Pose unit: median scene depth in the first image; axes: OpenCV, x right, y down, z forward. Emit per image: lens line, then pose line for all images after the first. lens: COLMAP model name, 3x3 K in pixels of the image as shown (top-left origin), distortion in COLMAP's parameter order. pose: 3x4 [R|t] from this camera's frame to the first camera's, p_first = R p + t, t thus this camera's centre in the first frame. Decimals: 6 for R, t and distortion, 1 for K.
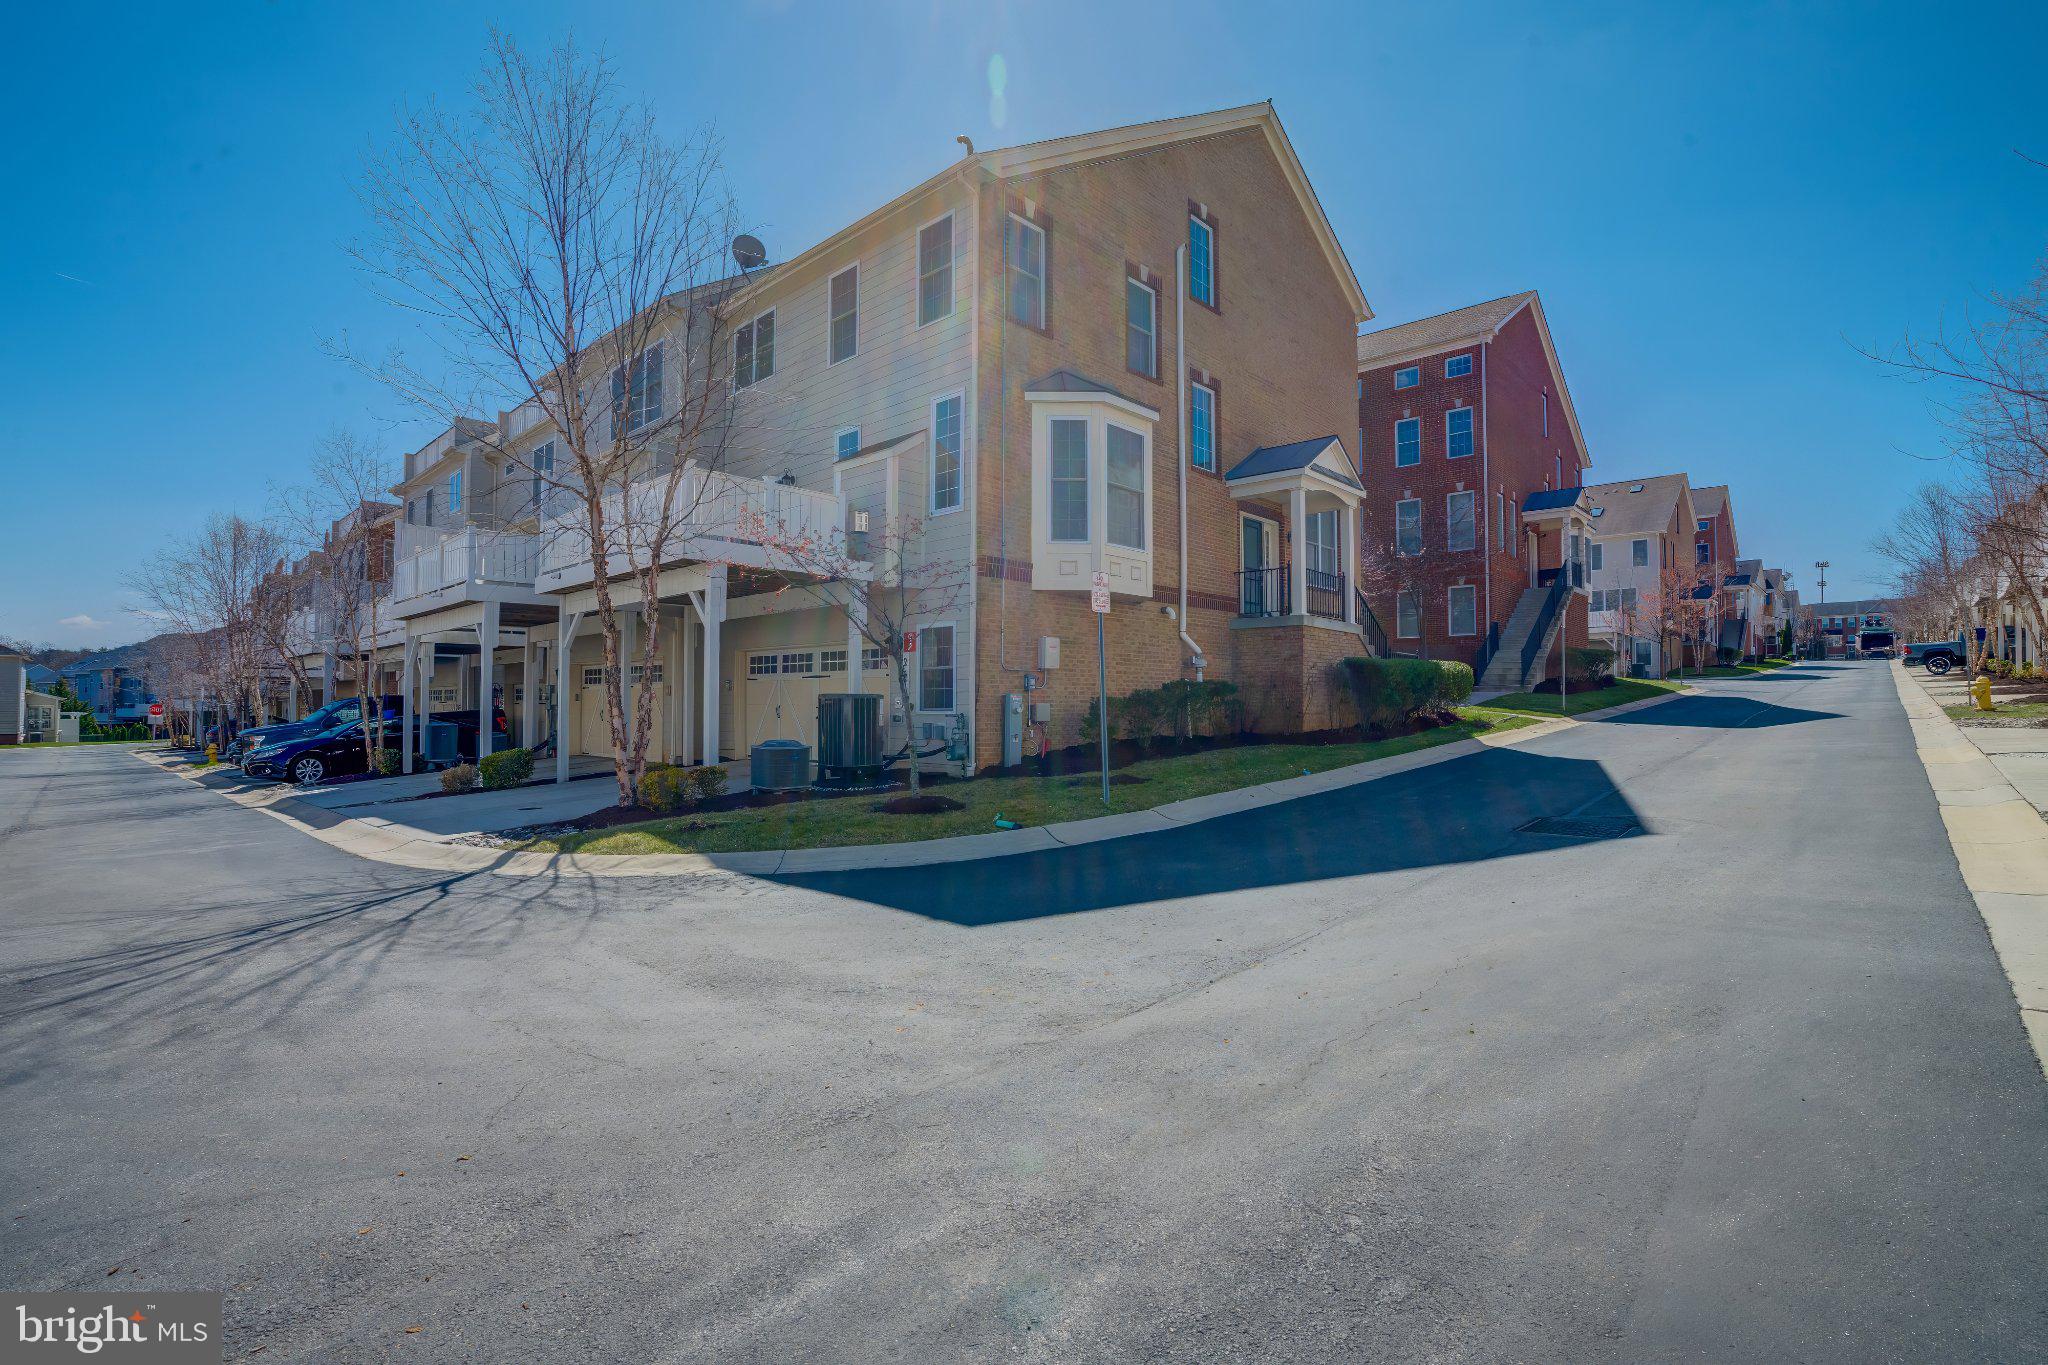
lens RADIAL K [[926.7, 0, 1024.0], [0, 926.7, 682.5], [0, 0, 1]] dist [-0.064013, 0.024418]
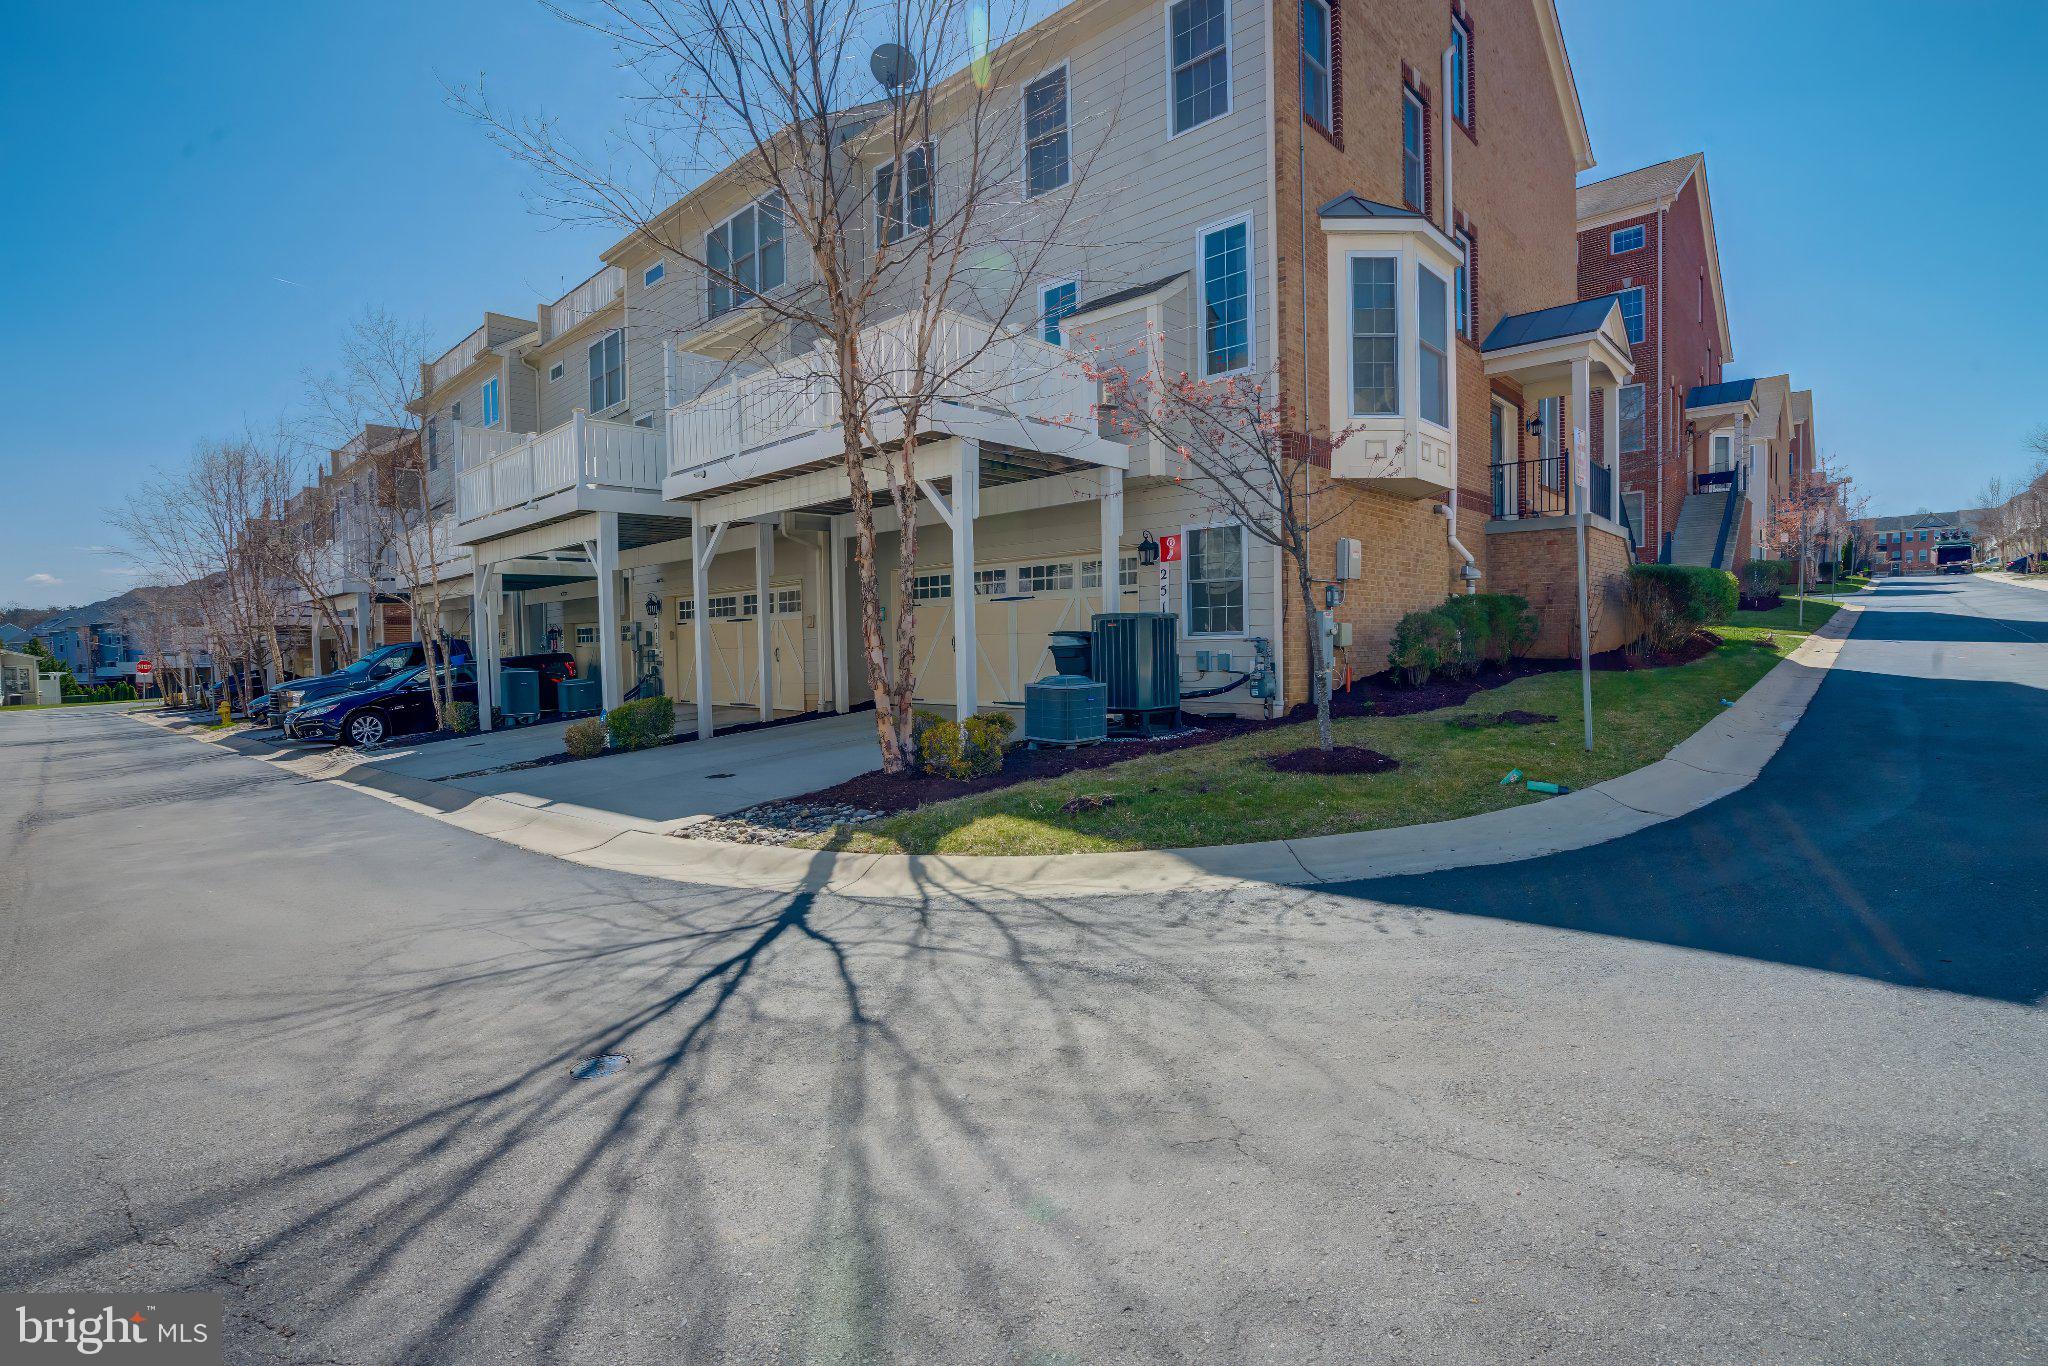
lens RADIAL K [[943.0, 0, 1024.0], [0, 943.0, 683.0], [0, 0, 1]] dist [-0.061654, 0.023592]
pose [[0.999740, -0.022374, 0.004400, -0.200761], [0.022024, 0.997449, 0.067893, 0.010371], [-0.005907, -0.067779, 0.997683, 0.159022]]
